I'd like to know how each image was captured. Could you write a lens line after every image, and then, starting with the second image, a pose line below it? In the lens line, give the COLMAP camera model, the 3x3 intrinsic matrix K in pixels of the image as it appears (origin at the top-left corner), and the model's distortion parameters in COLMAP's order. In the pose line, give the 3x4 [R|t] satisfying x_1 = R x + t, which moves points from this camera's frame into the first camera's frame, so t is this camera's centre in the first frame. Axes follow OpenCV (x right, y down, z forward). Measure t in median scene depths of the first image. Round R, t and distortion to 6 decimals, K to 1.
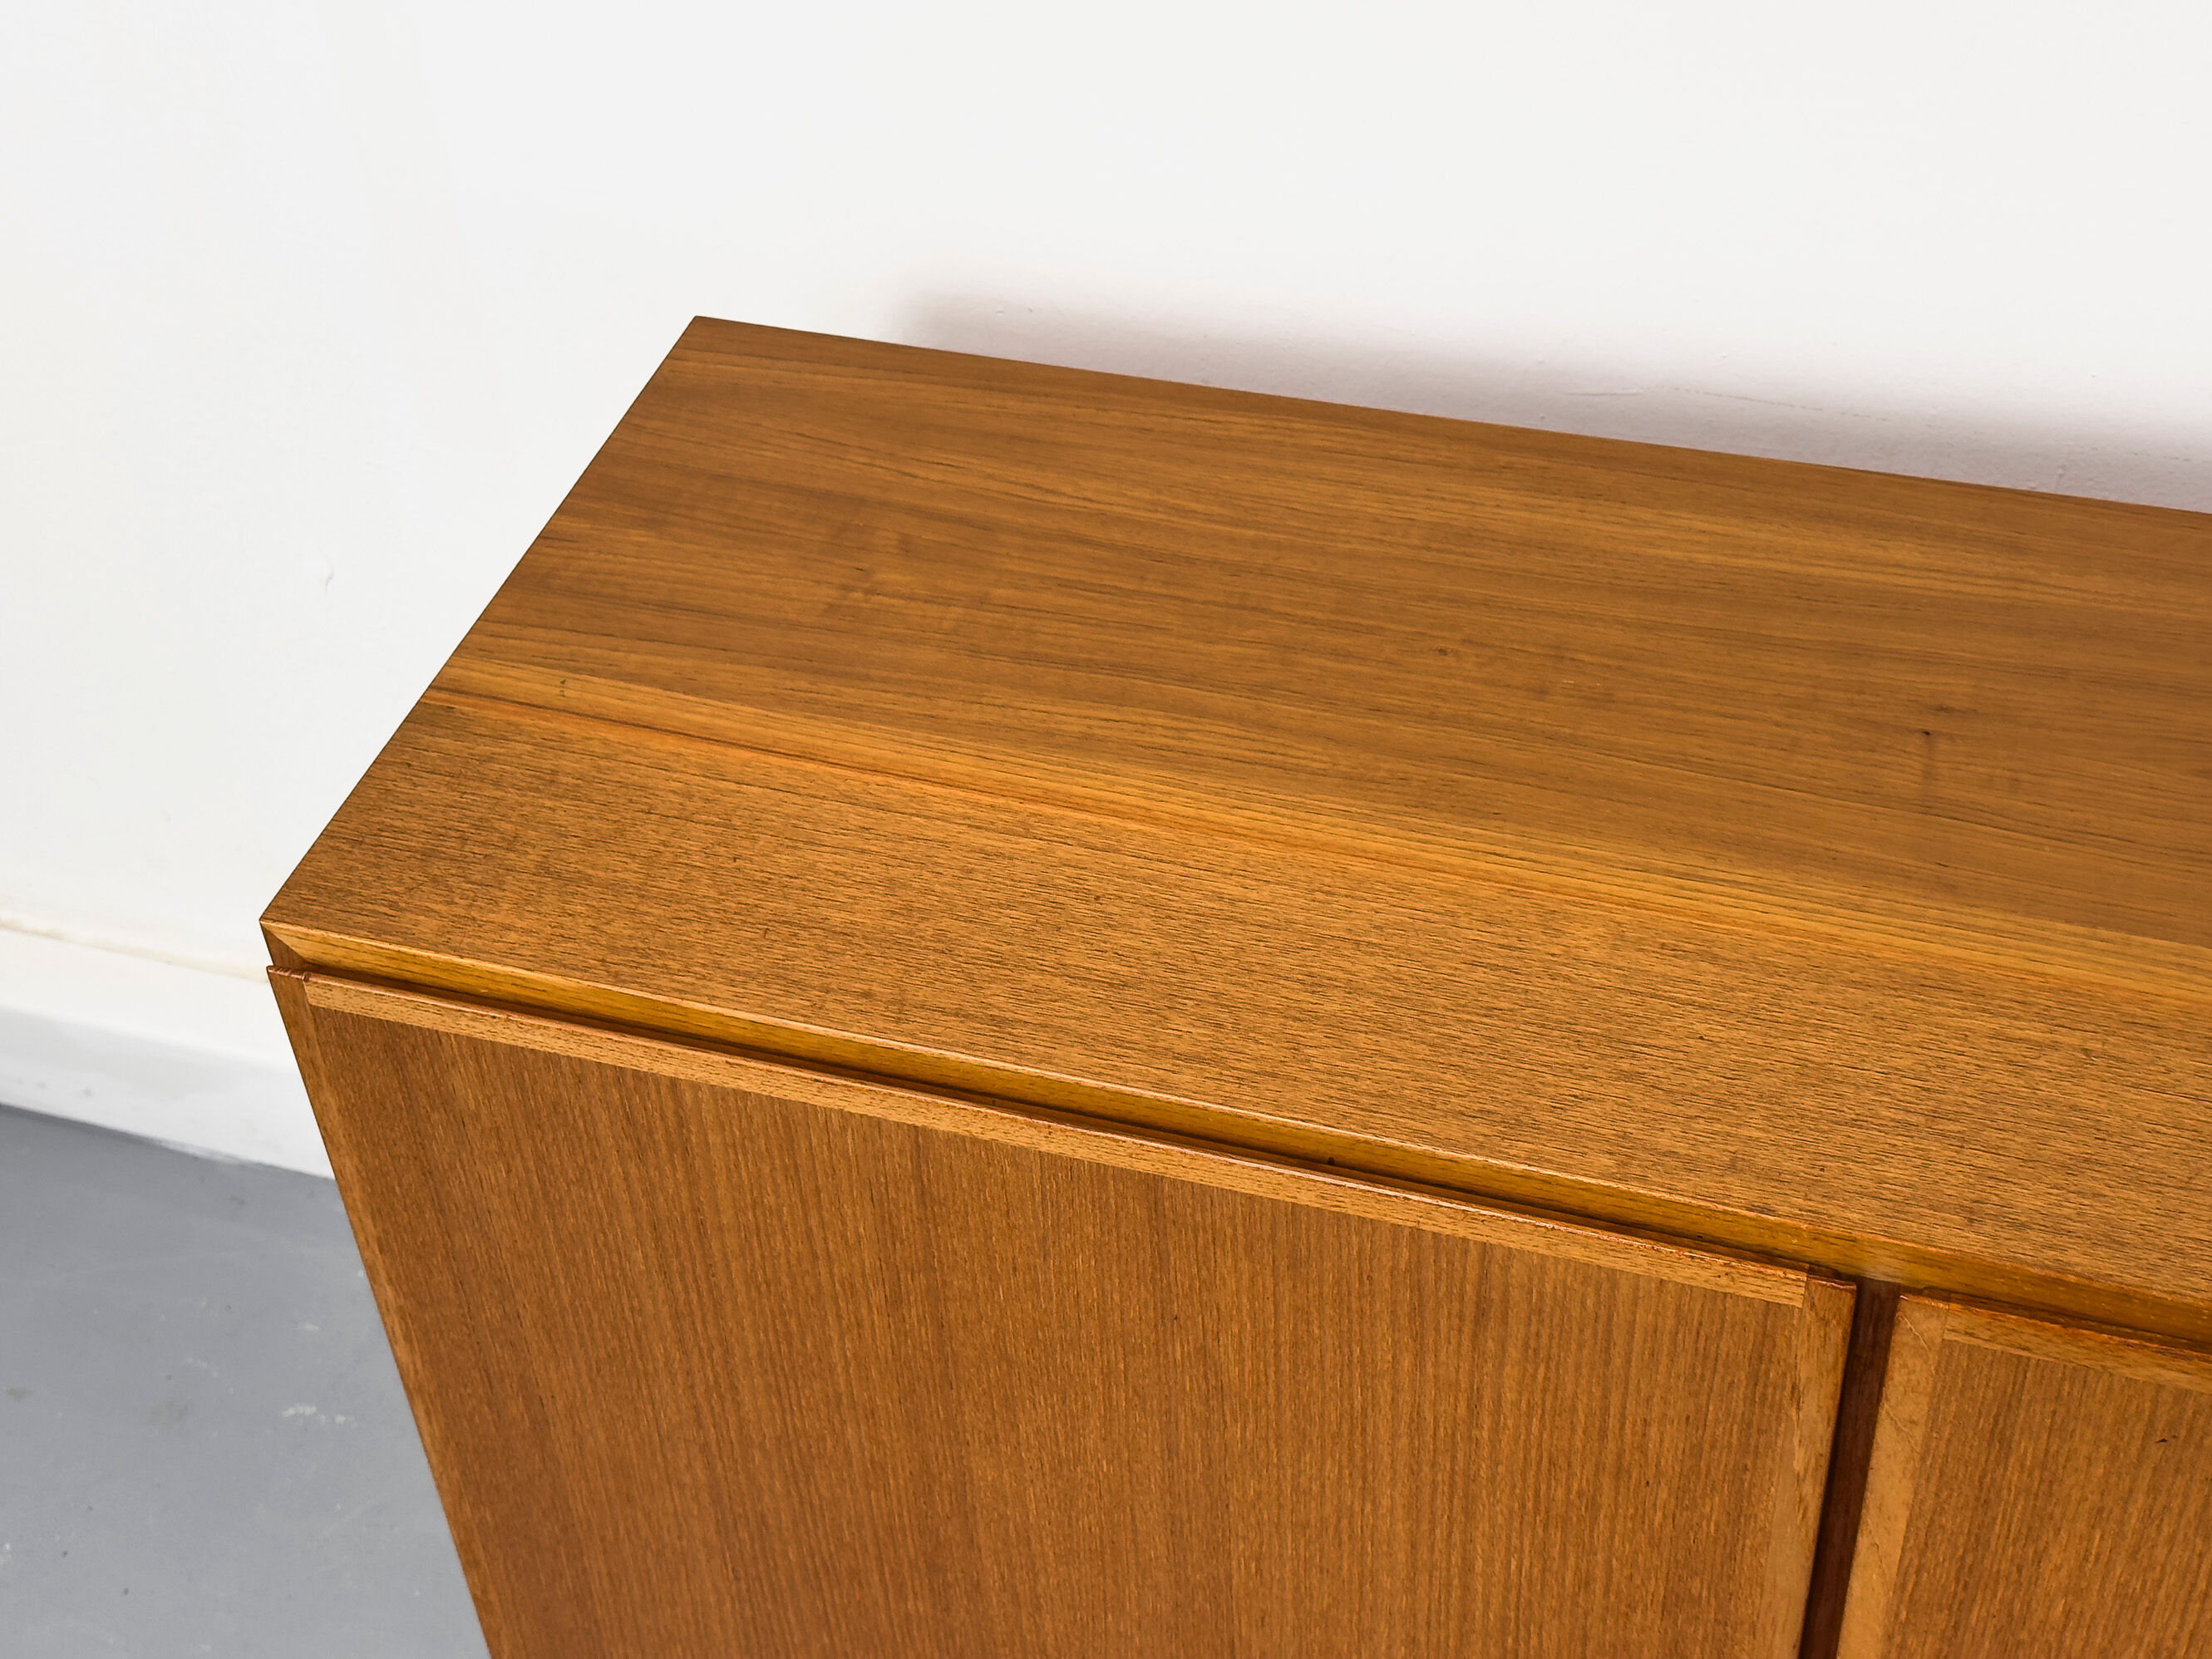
lens RADIAL K [[3086.2, 0, 1106.0], [0, 3086.2, 829.5], [0, 0, 1]] dist [0.203129, -0.429784]
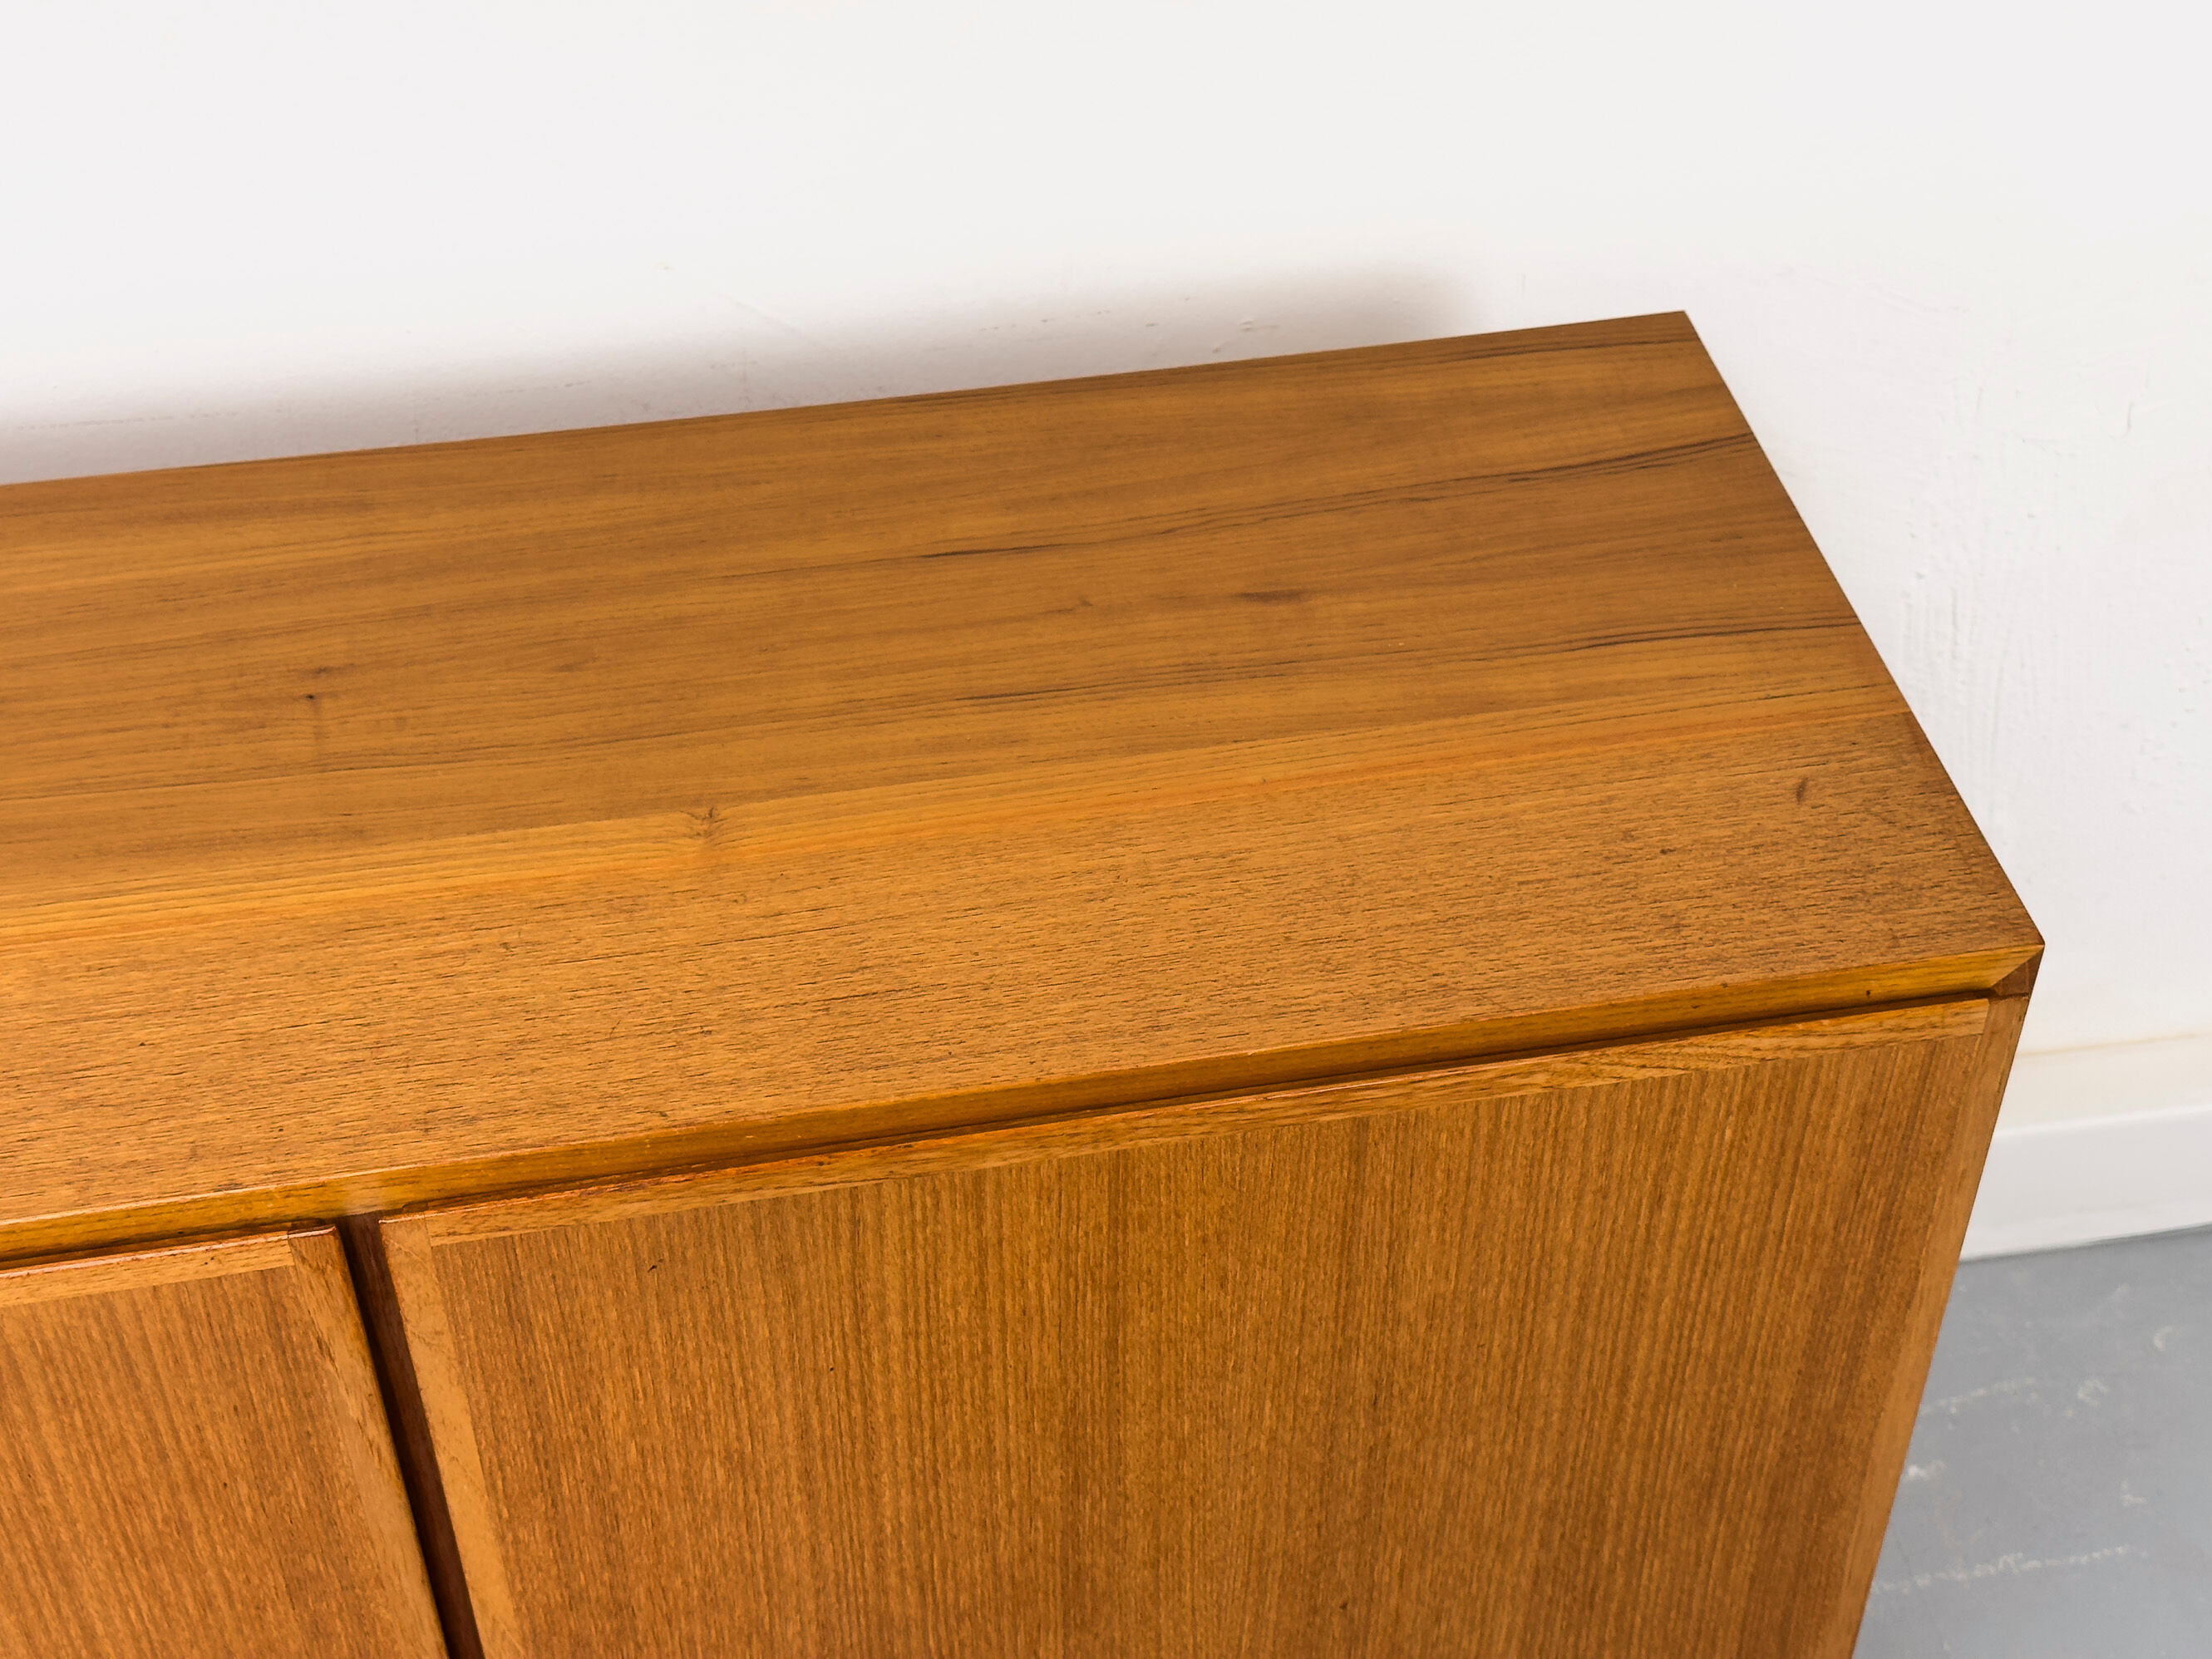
lens RADIAL K [[3086.2, 0, 1106.0], [0, 3086.2, 829.5], [0, 0, 1]] dist [0.203129, -0.429784]
pose [[0.887600, -0.277348, 0.367756, 0.112673], [0.280622, 0.958728, 0.045740, 0.040837], [-0.365263, 0.062602, 0.928797, -0.056262]]
